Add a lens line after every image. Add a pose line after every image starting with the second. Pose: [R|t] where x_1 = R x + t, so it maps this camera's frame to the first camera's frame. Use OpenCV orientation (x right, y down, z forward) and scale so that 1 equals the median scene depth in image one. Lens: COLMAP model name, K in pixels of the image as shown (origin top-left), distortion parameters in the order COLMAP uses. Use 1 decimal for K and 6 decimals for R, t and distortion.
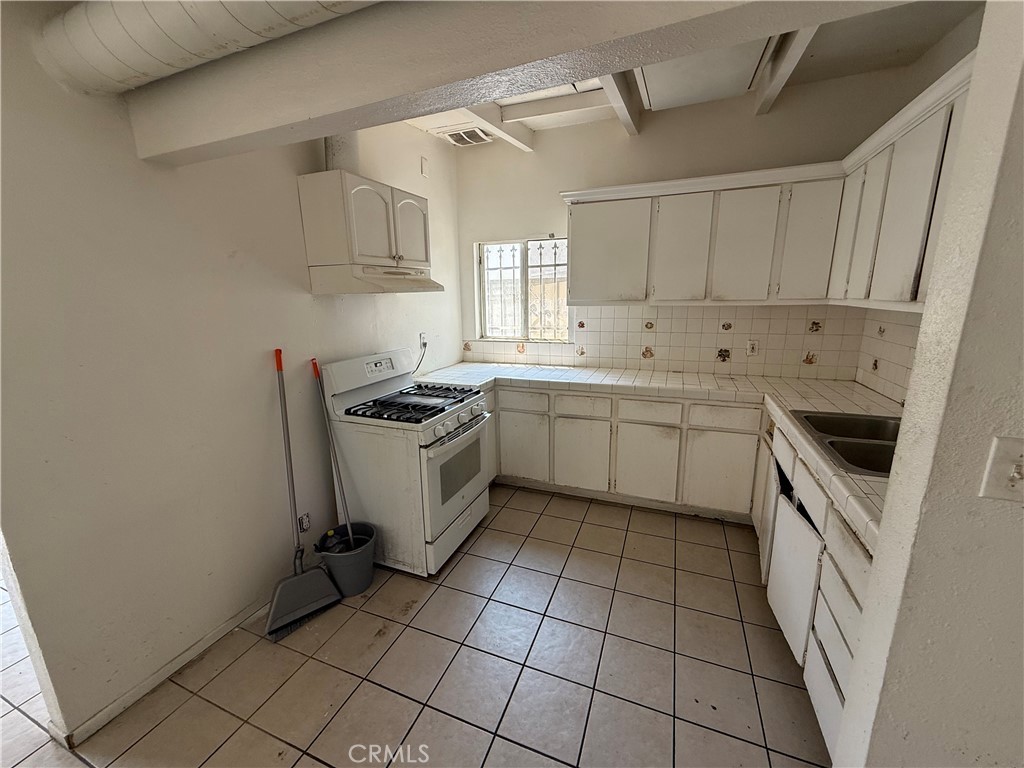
lens RADIAL K [[408.4, 0, 507.6], [0, 408.4, 384.4], [0, 0, 1]] dist [0.003249, 0.000371]
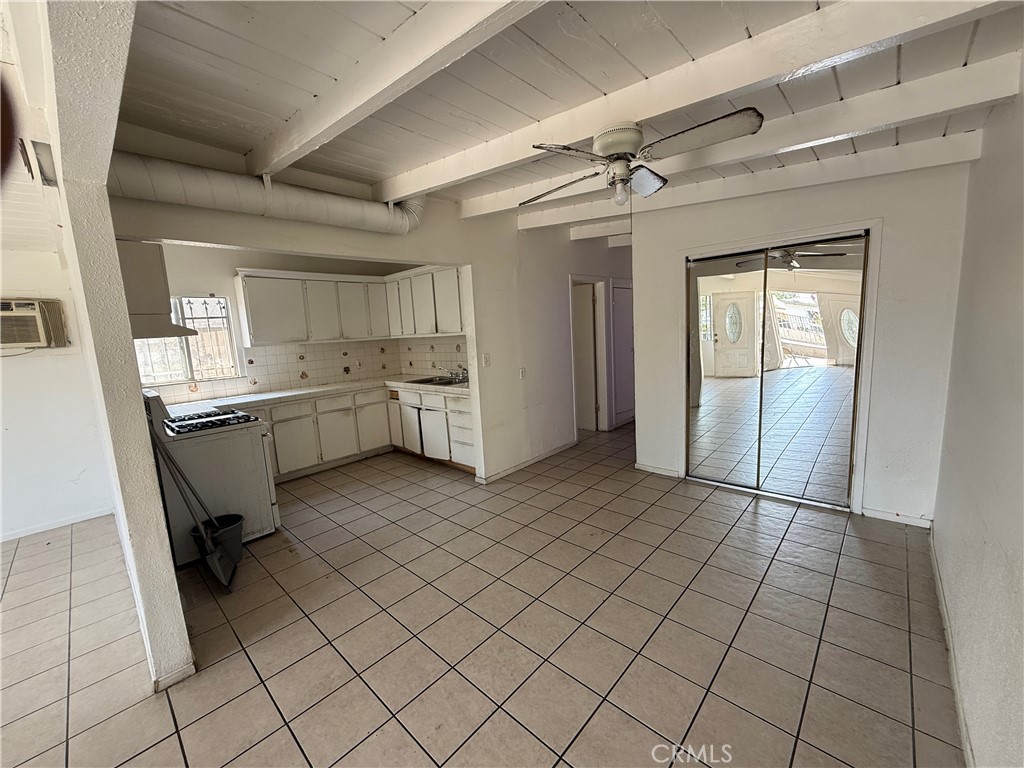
lens RADIAL K [[408.4, 0, 508.2], [0, 408.4, 383.3], [0, 0, 1]] dist [0.003249, 0.000371]
pose [[0.358187, -0.124356, 0.925331, -0.911001], [0.249304, 0.967843, 0.033566, 0.103191], [-0.899750, 0.218666, 0.377671, -0.291806]]
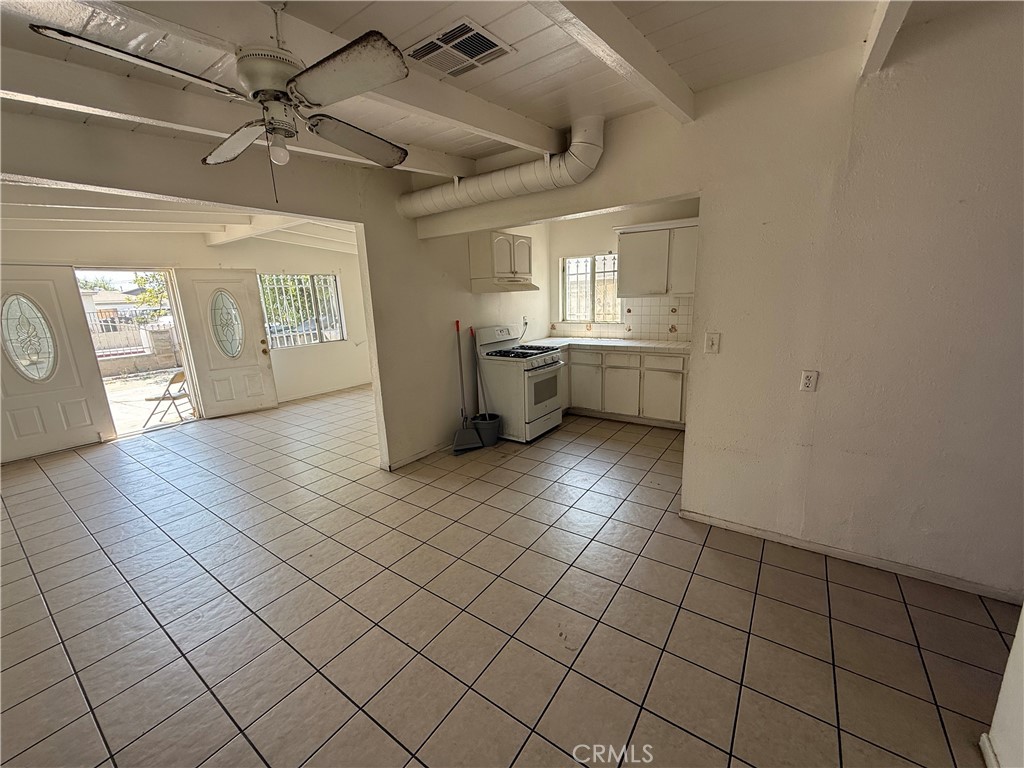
lens RADIAL K [[408.4, 0, 509.2], [0, 408.4, 382.8], [0, 0, 1]] dist [0.003249, 0.000371]
pose [[0.975418, 0.031254, -0.218135, 0.103320], [-0.030804, 0.999511, 0.005463, 0.148396], [0.218199, 0.001391, 0.975903, -0.672756]]
